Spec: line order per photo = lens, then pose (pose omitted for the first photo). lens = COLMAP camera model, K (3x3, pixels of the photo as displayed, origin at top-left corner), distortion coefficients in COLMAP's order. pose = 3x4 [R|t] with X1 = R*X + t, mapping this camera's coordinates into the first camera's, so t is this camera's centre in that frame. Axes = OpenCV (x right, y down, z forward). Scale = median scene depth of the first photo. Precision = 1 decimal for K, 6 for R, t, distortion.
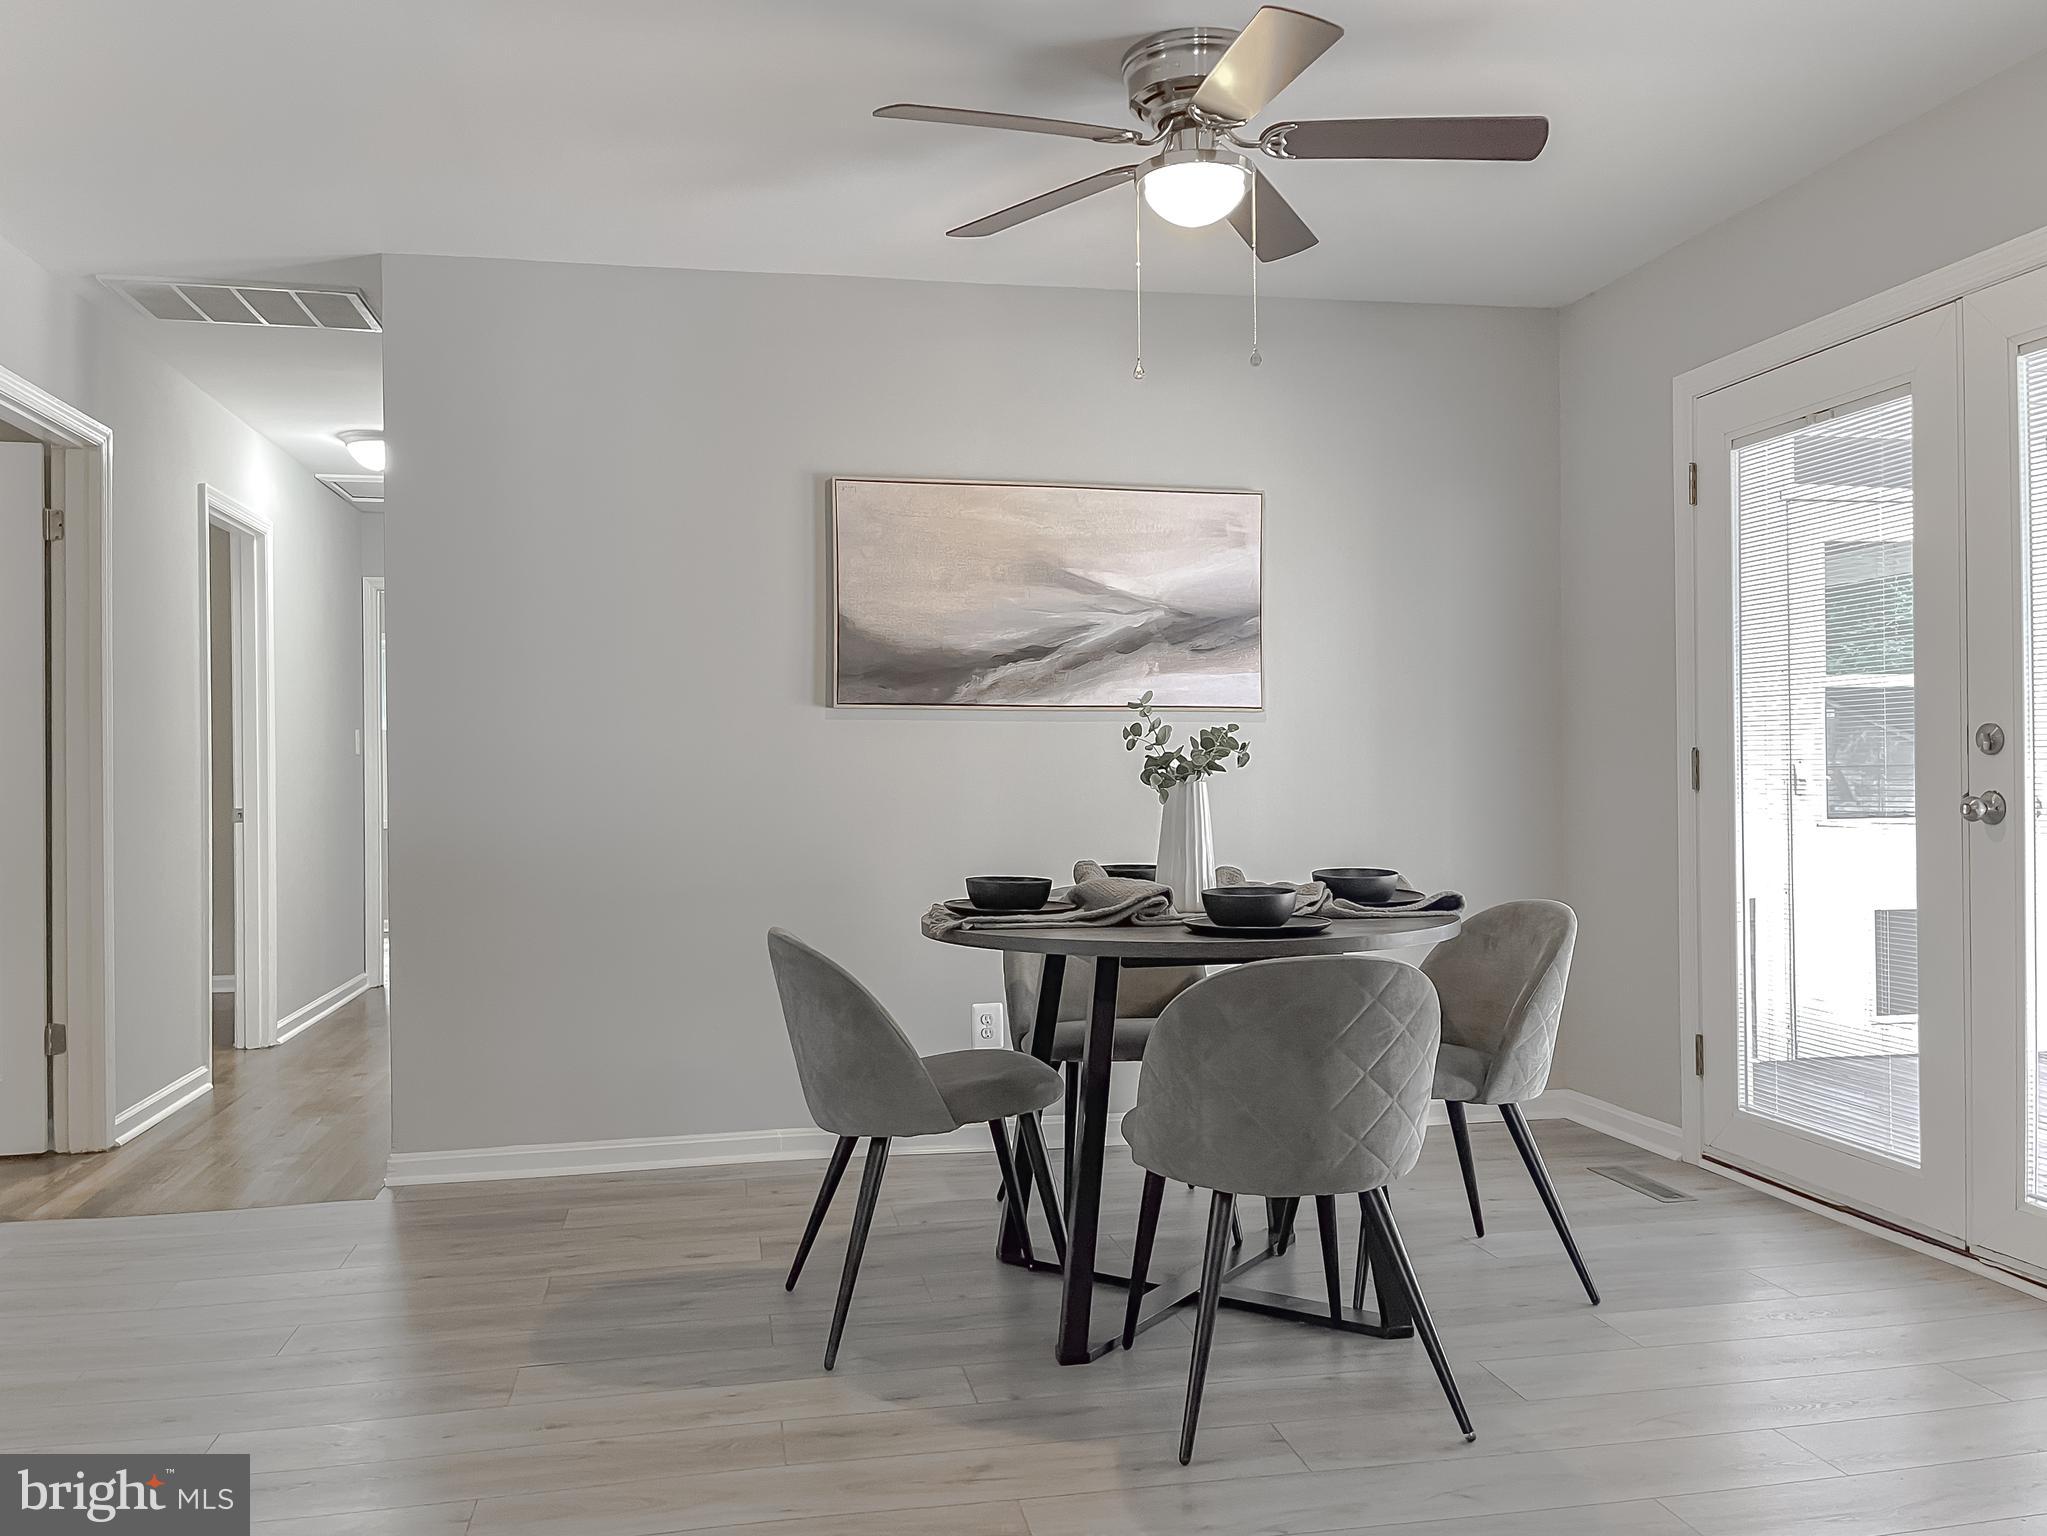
lens RADIAL K [[1602.7, 0, 1014.7], [0, 1602.7, 801.0], [0, 0, 1]] dist [0.045951, -0.022687]
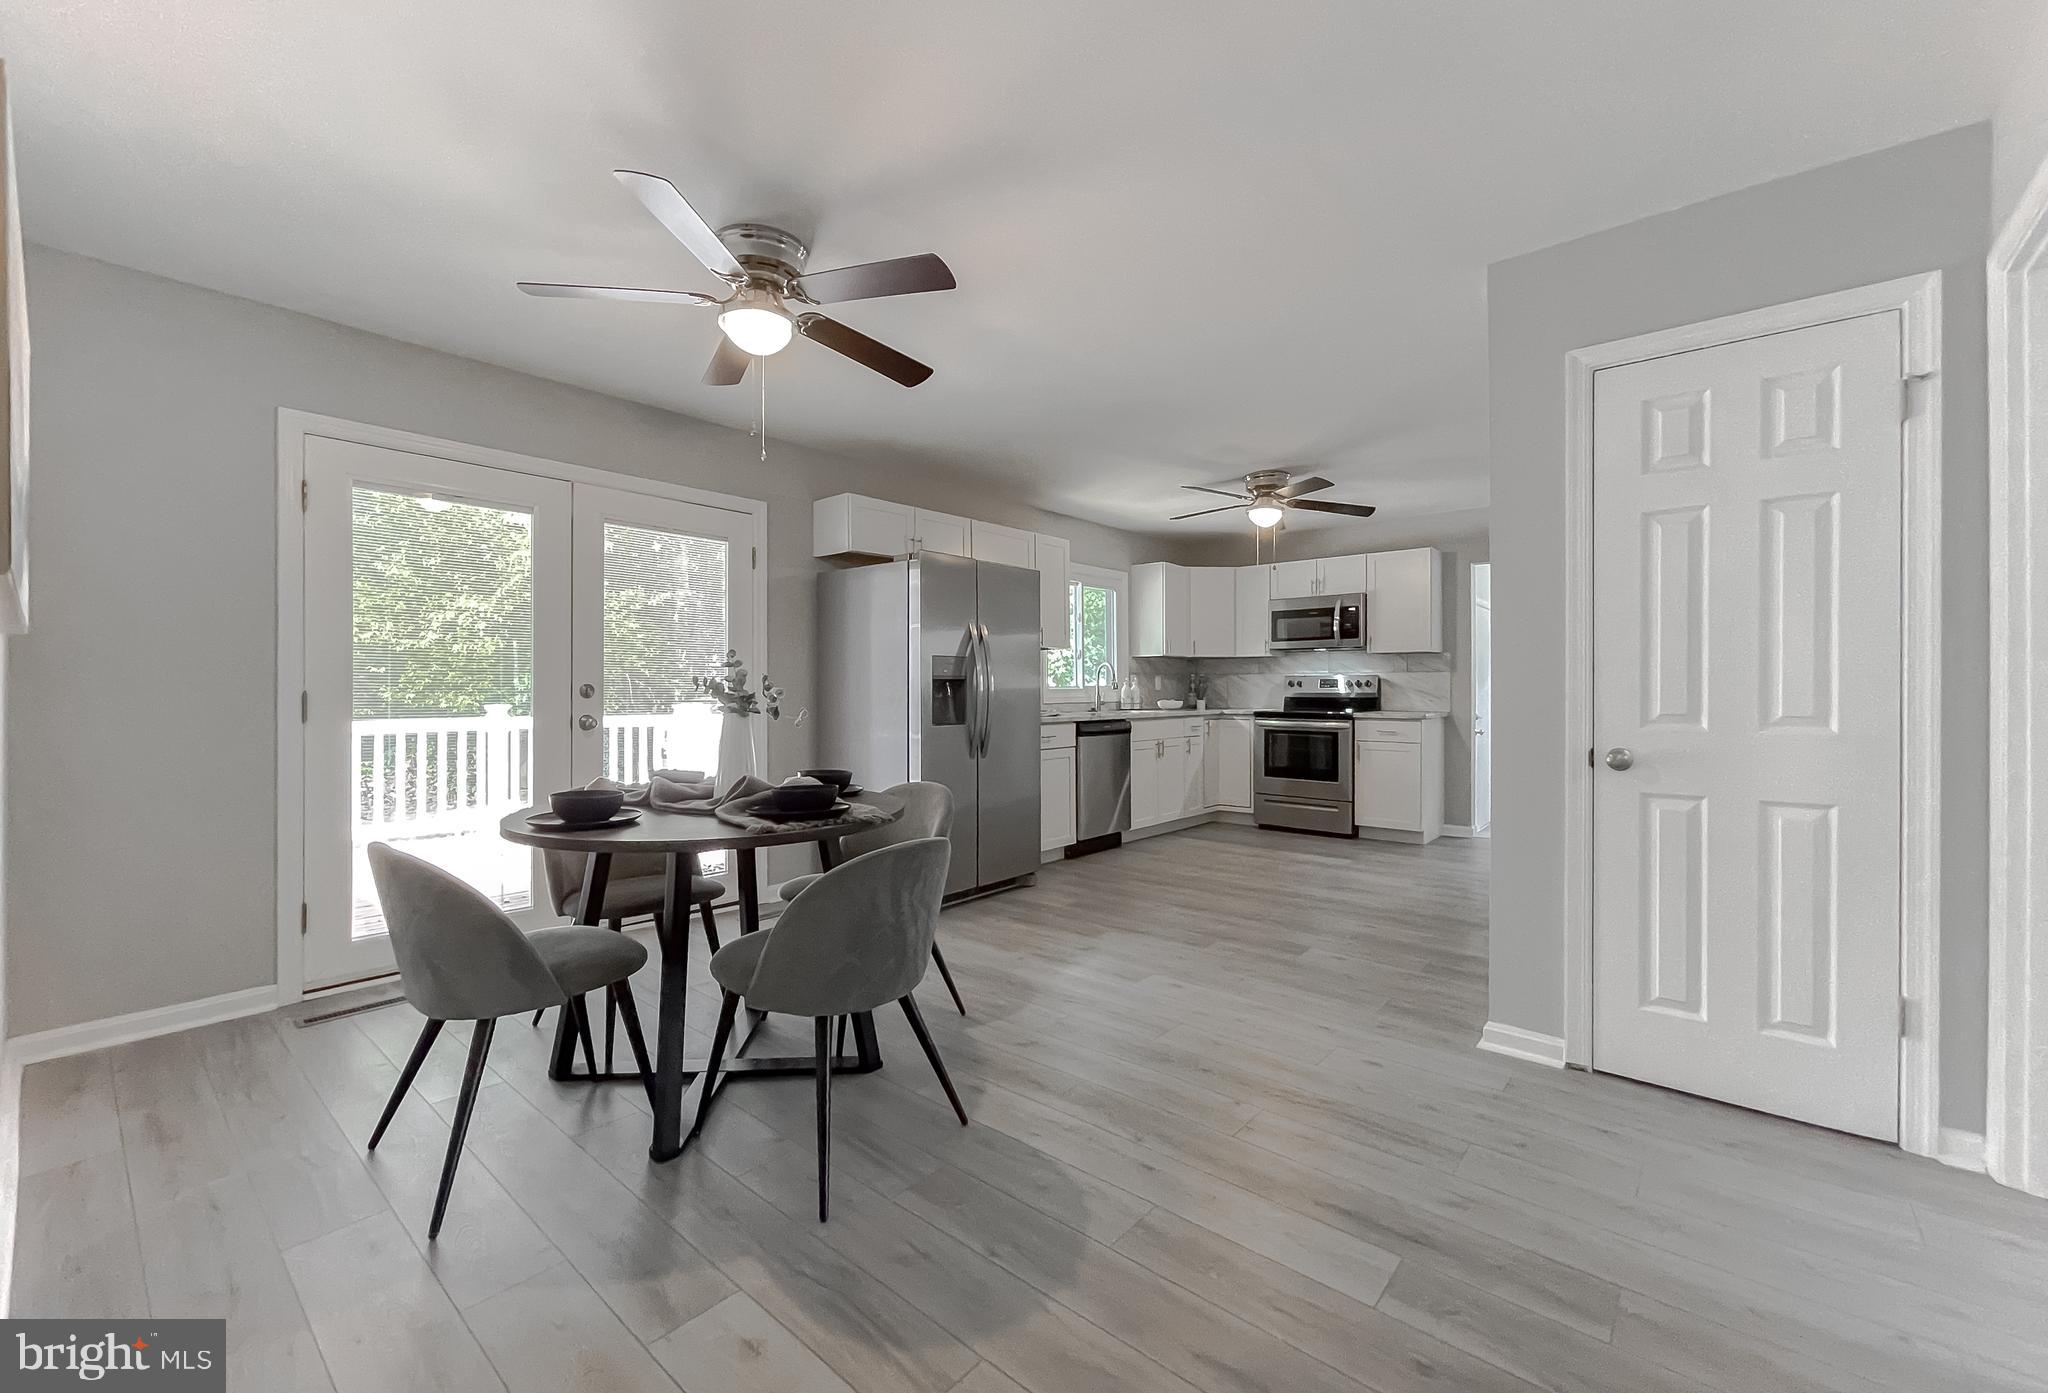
lens RADIAL K [[818.0, 0, 1020.6], [0, 818.0, 692.3], [0, 0, 1]] dist [-0.002580, -0.000081]
pose [[-0.629009, 0.003796, 0.777389, -0.635970], [0.011748, 0.999920, 0.004623, -0.035065], [-0.777310, 0.012041, -0.629003, 1.253391]]
